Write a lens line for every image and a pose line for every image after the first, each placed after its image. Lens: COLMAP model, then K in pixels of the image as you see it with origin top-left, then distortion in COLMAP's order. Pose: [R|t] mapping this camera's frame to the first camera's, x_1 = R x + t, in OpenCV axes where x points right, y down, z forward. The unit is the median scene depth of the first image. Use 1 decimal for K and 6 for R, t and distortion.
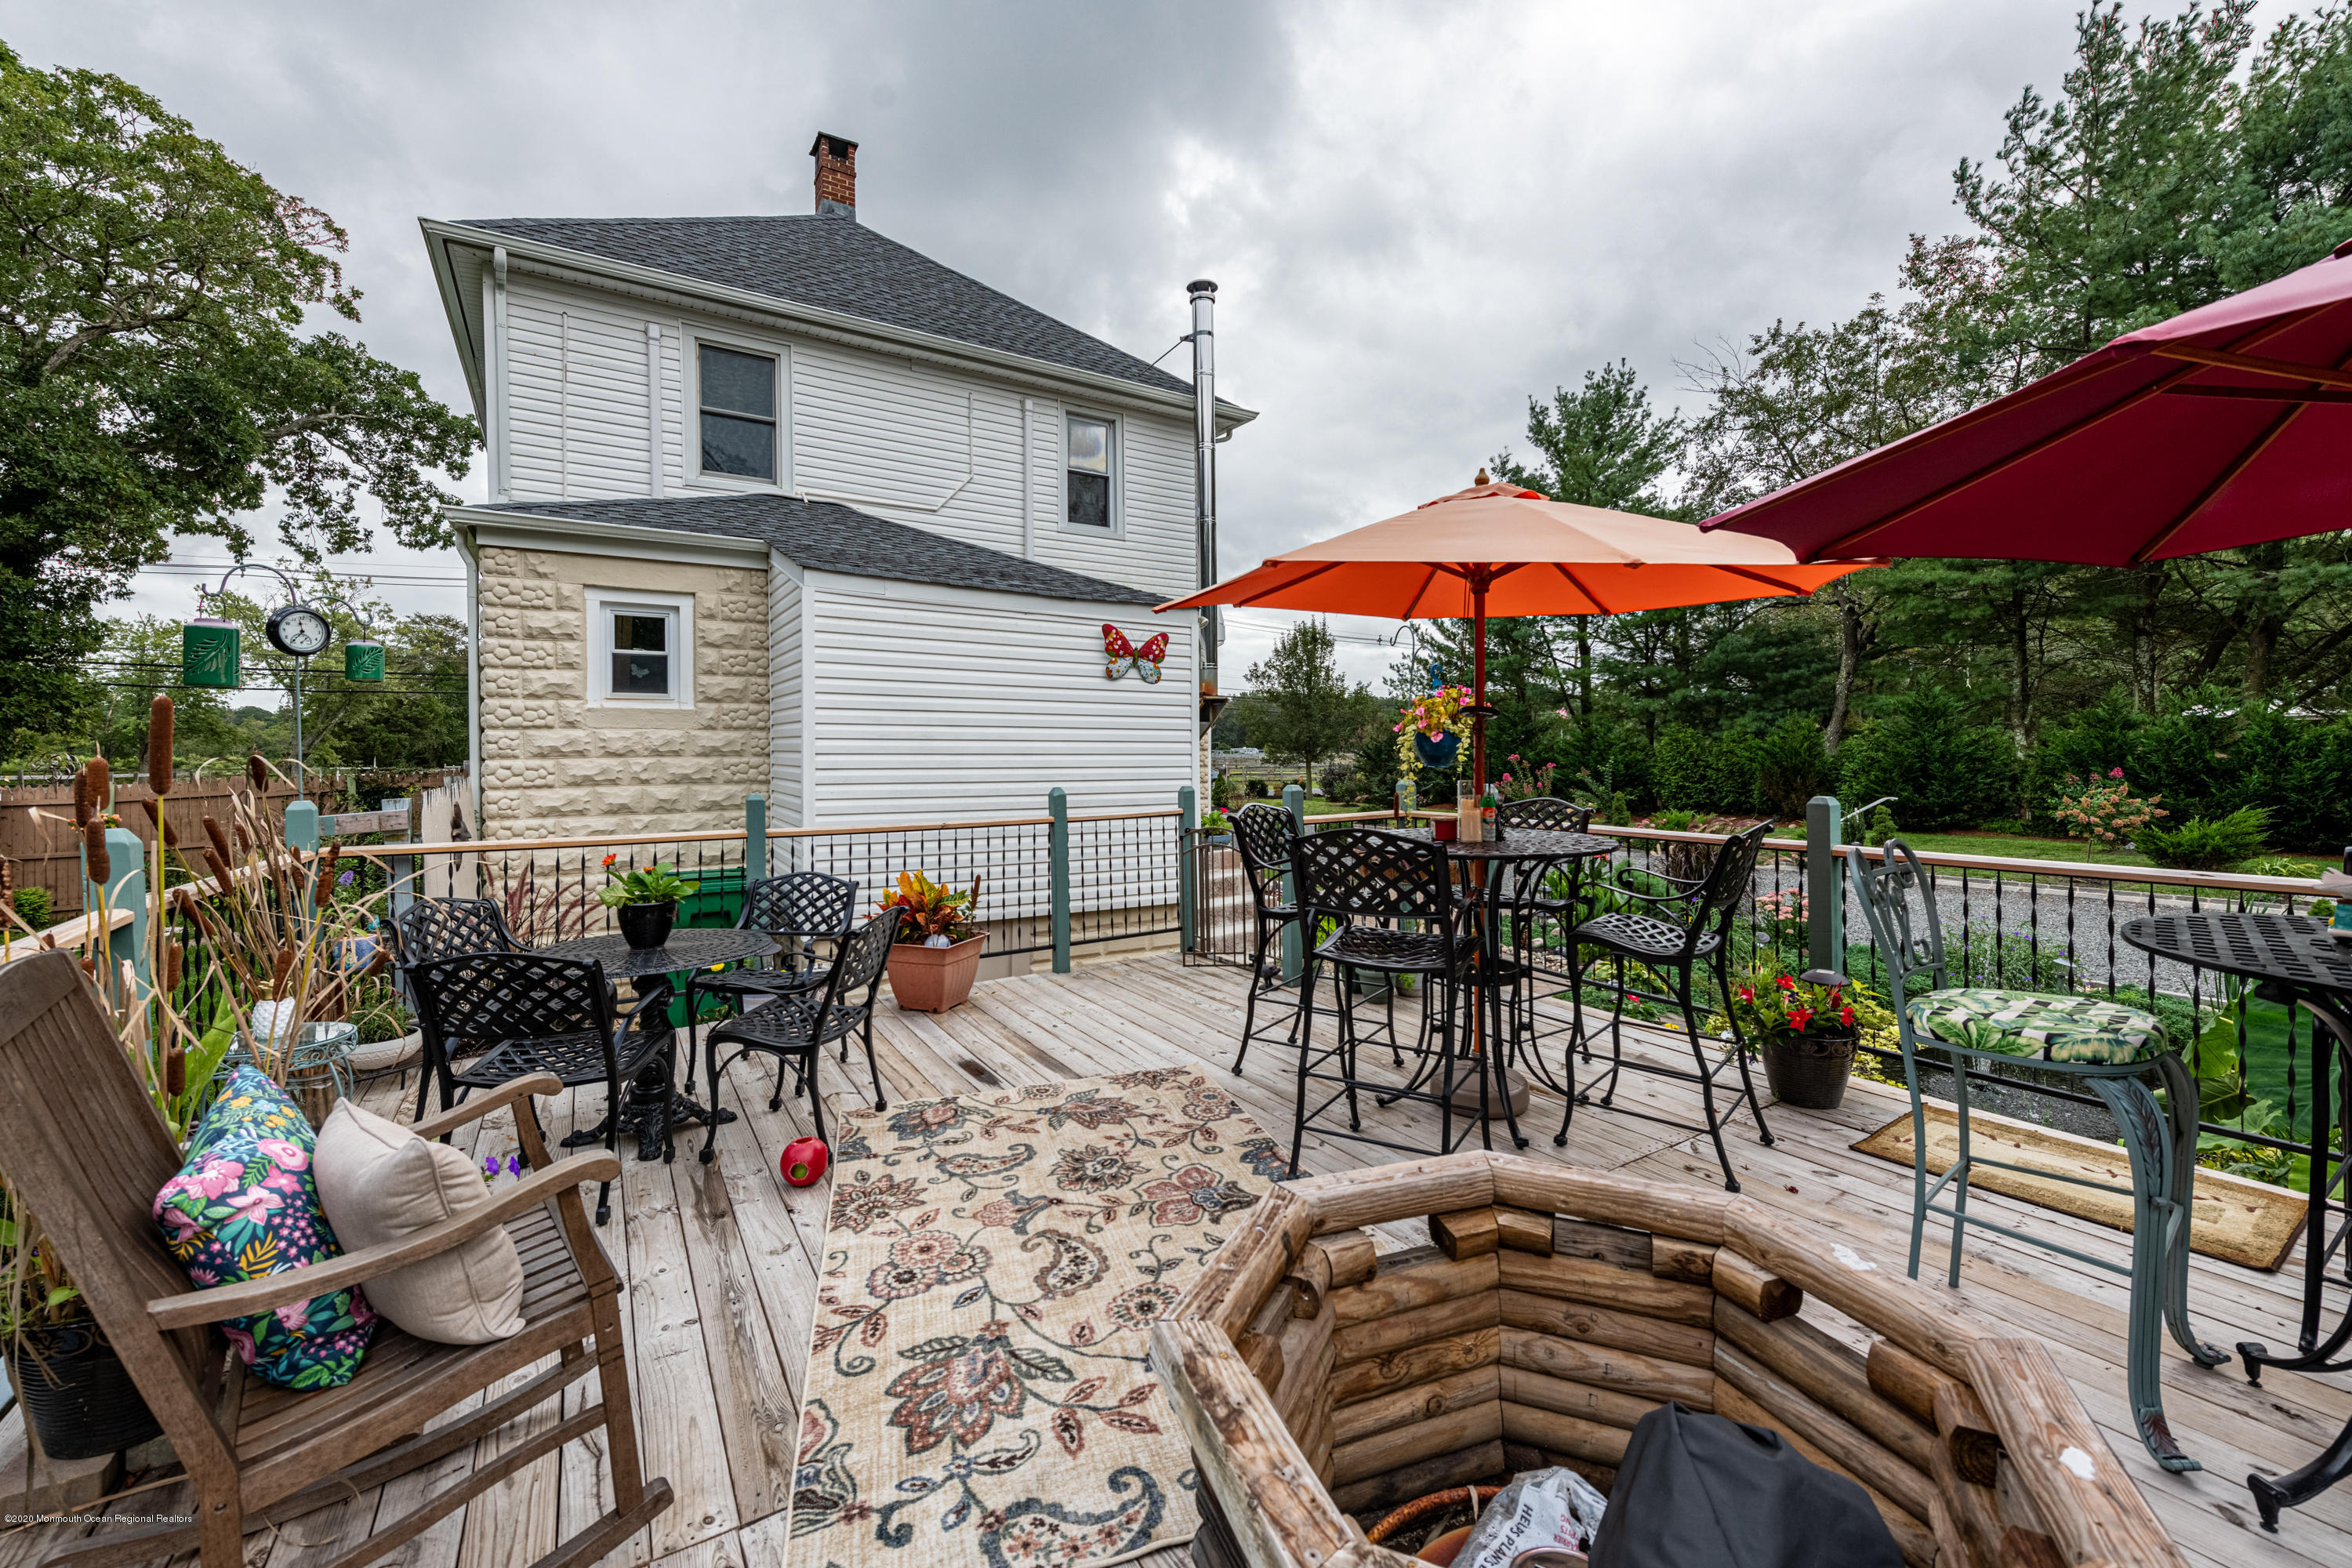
lens RADIAL K [[950.9, 0, 1182.7], [0, 950.9, 770.6], [0, 0, 1]] dist [0.014093, -0.000777]
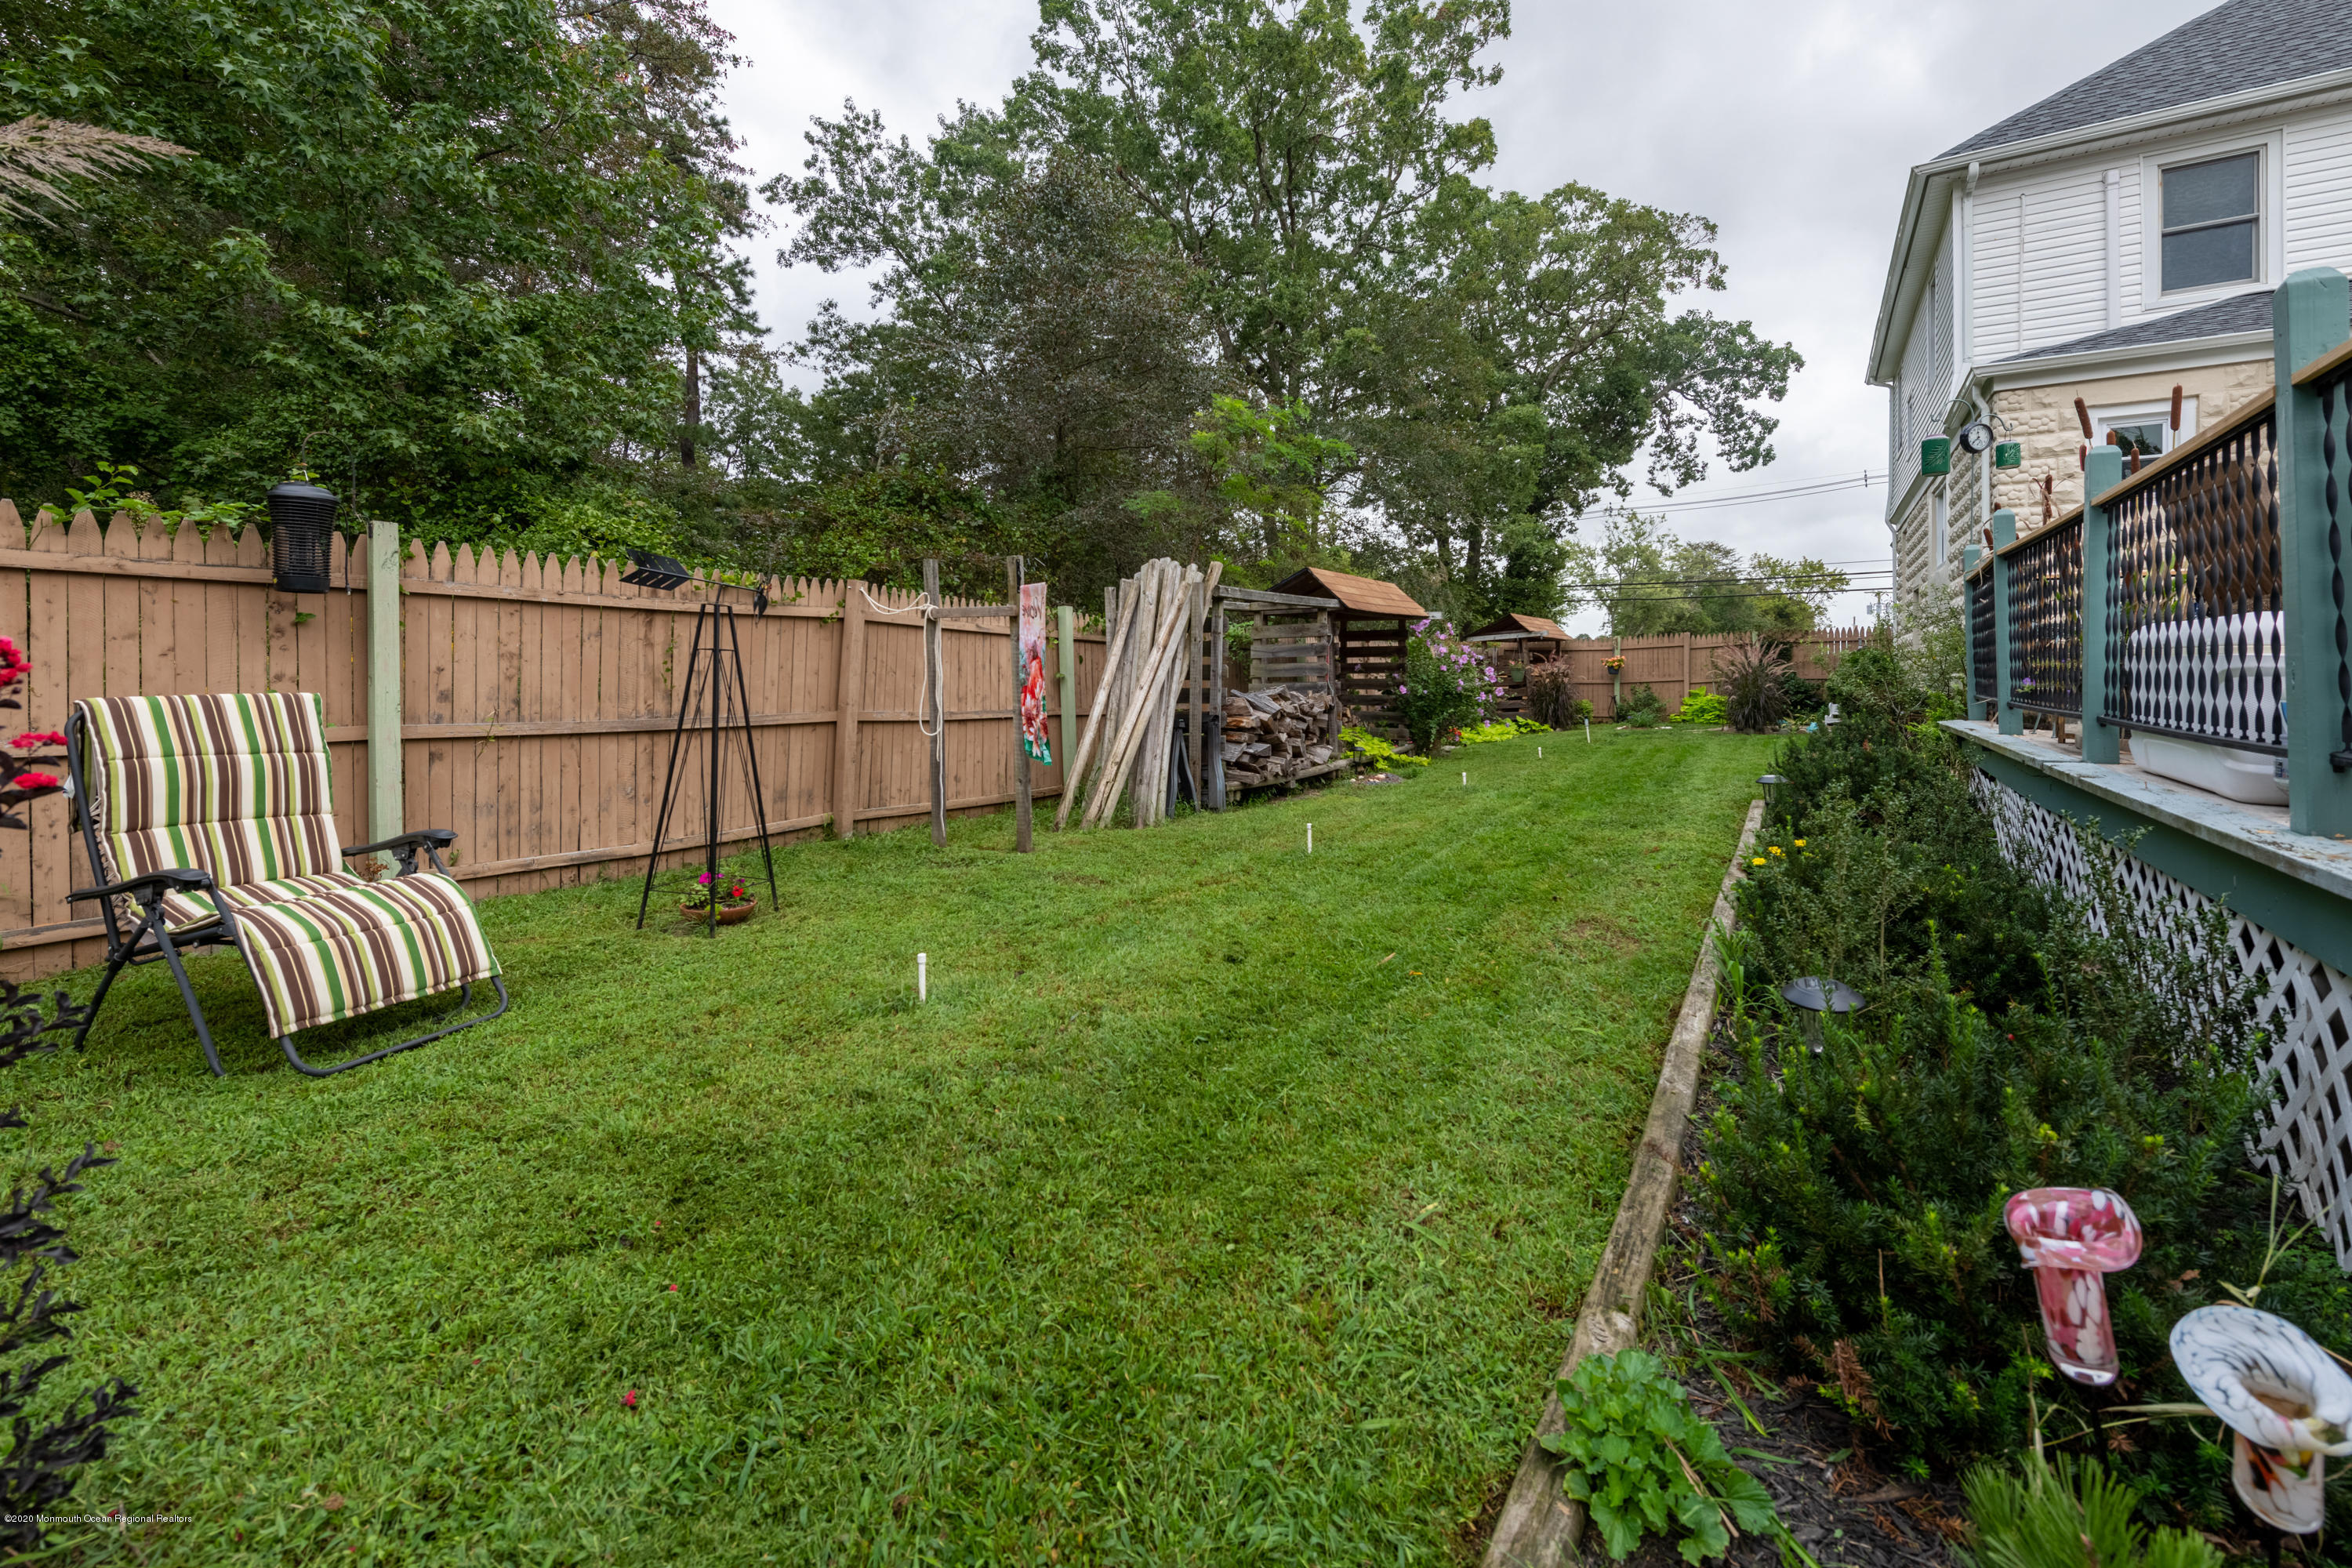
lens RADIAL K [[977.0, 0, 1255.9], [0, 977.0, 686.5], [0, 0, 1]] dist [0.000375, -0.000089]
pose [[0.465170, 0.020402, -0.884986, -0.012436], [-0.017201, 0.999754, 0.014006, 0.118237], [0.885054, 0.008708, 0.465407, -0.365544]]
